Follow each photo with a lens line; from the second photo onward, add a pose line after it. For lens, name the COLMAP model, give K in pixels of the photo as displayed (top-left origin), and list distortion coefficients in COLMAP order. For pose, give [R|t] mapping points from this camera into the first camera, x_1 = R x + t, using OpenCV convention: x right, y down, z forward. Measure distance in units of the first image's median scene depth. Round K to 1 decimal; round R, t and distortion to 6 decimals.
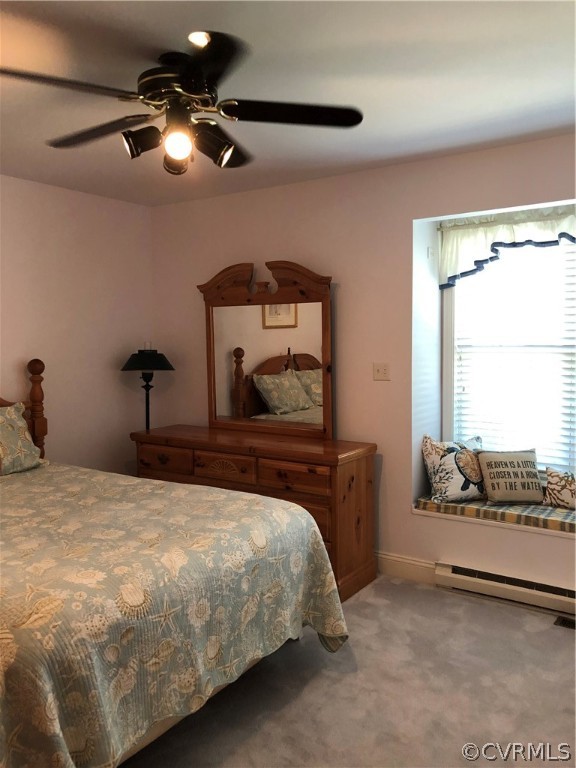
lens RADIAL K [[628.6, 0, 289.2], [0, 628.6, 382.3], [0, 0, 1]] dist [0.010700, -0.004223]
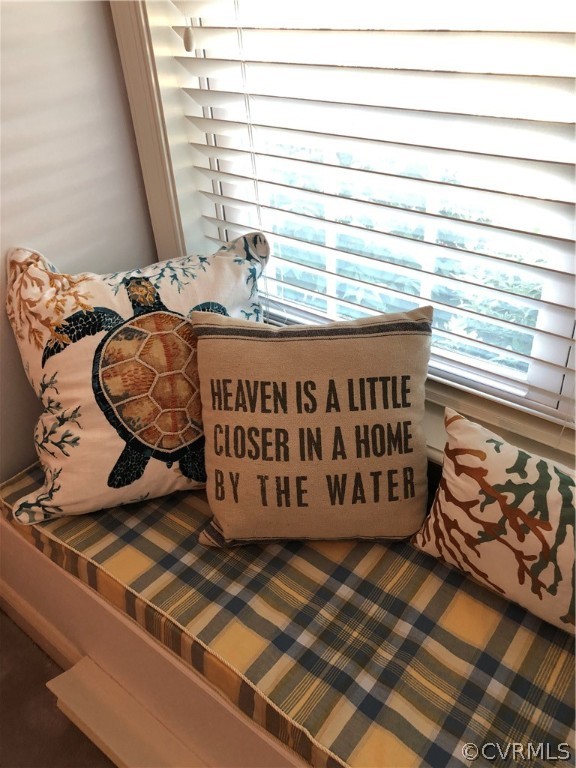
lens RADIAL K [[628.6, 0, 285.3], [0, 628.6, 383.0], [0, 0, 1]] dist [0.010700, -0.004223]
pose [[0.993379, 0.003685, -0.114826, 0.375716], [0.053954, 0.867440, 0.494608, 0.008041], [0.101427, -0.497529, 0.861497, 0.800596]]
